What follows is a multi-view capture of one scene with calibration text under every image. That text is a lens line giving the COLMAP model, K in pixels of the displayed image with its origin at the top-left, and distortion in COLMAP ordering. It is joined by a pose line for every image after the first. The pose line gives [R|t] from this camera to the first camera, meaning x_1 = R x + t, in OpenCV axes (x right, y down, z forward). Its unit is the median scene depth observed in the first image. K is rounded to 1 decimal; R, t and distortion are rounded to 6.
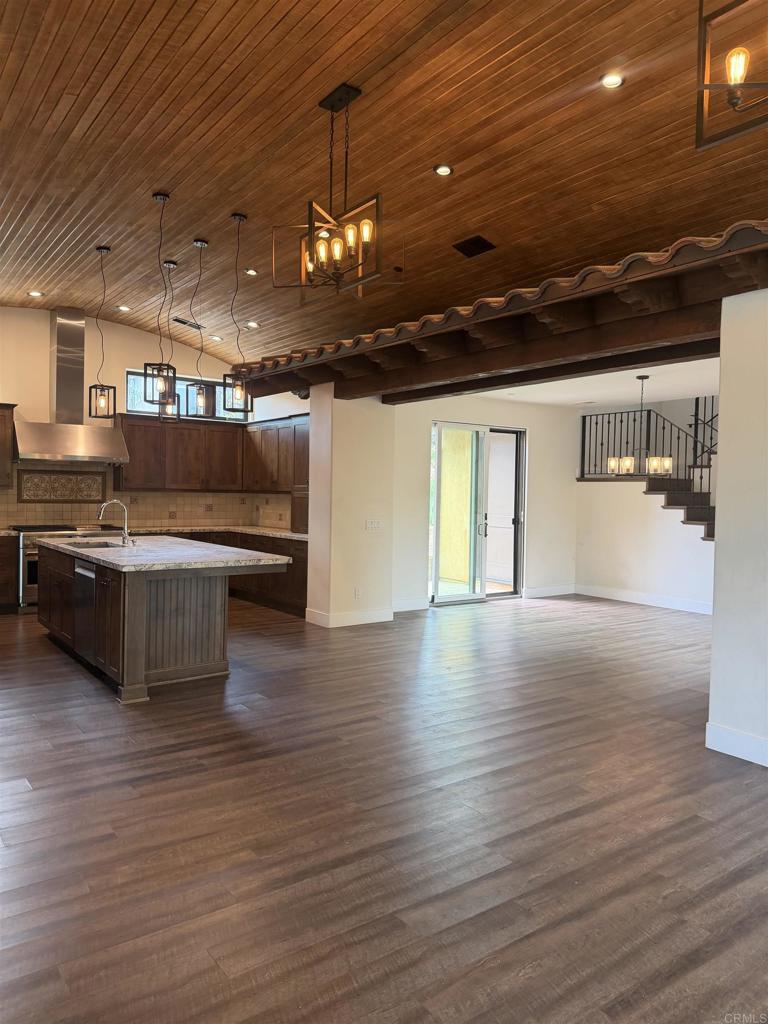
lens RADIAL K [[714.8, 0, 386.9], [0, 714.8, 512.6], [0, 0, 1]] dist [0.048057, -0.027413]
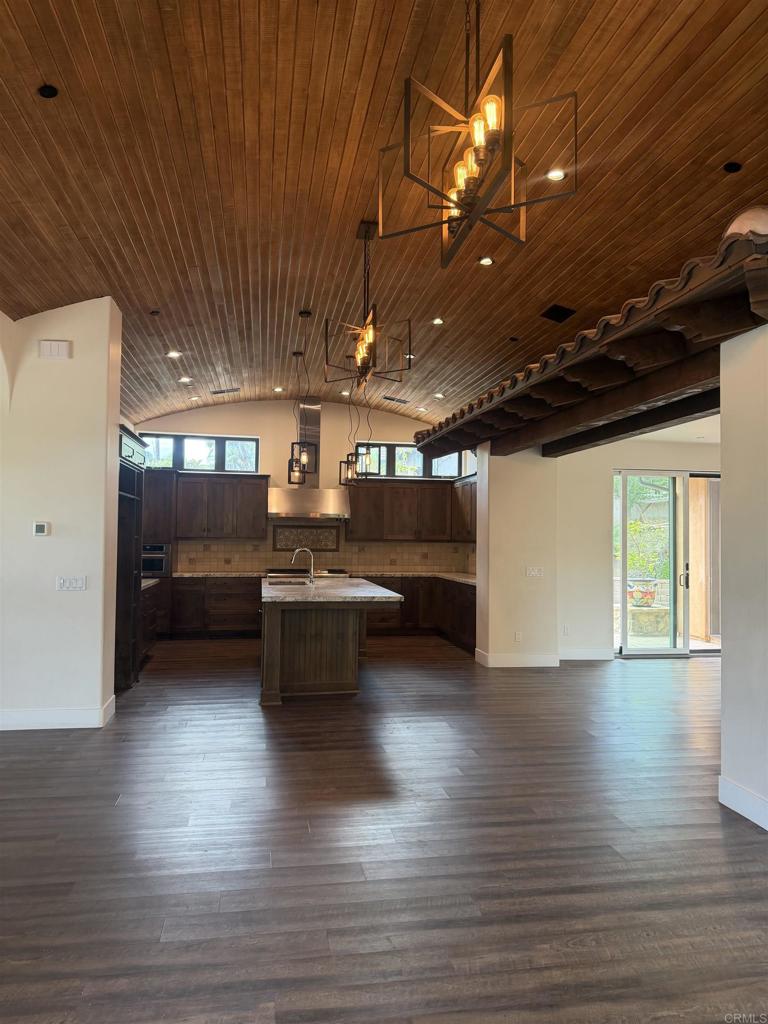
lens RADIAL K [[714.8, 0, 384.4], [0, 714.8, 515.0], [0, 0, 1]] dist [0.048057, -0.027413]
pose [[0.891963, -0.020919, -0.451624, 0.236240], [-0.010784, 0.997660, -0.067509, 0.006118], [0.451980, 0.065086, 0.889651, -0.040159]]
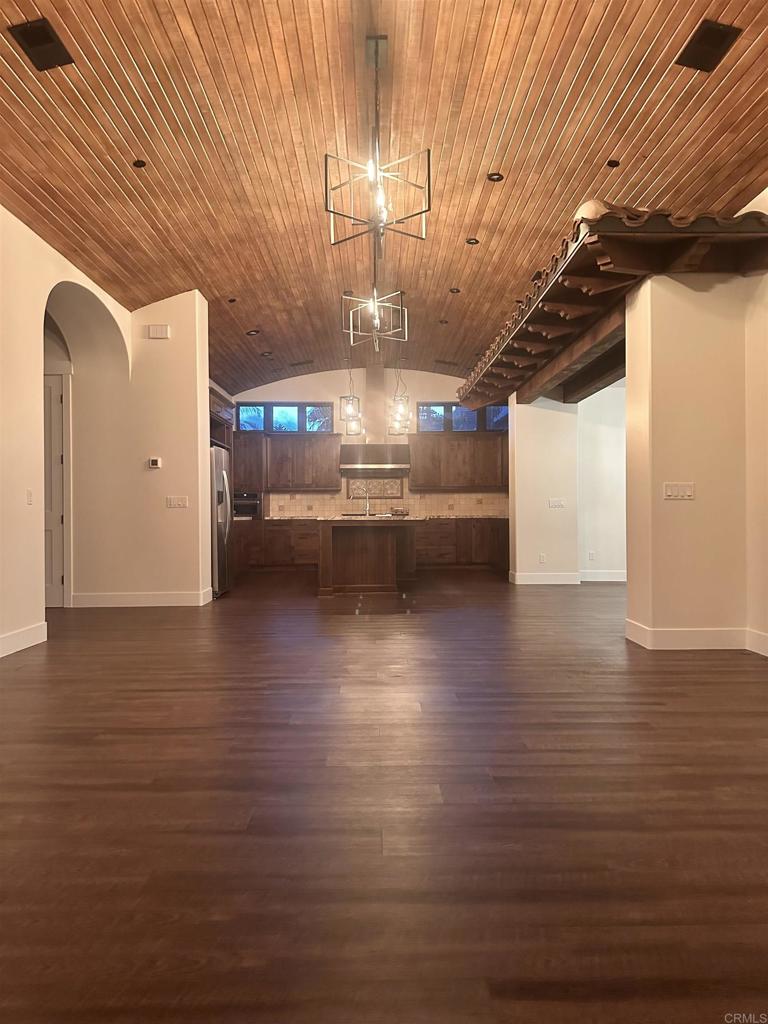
lens RADIAL K [[715.0, 0, 380.2], [0, 715.0, 509.5], [0, 0, 1]] dist [0.070311, 0.000435]
pose [[0.807186, -0.025223, -0.589758, 0.416041], [-0.000640, 0.999049, -0.043603, 0.072762], [0.590296, 0.035573, 0.806402, -0.152432]]
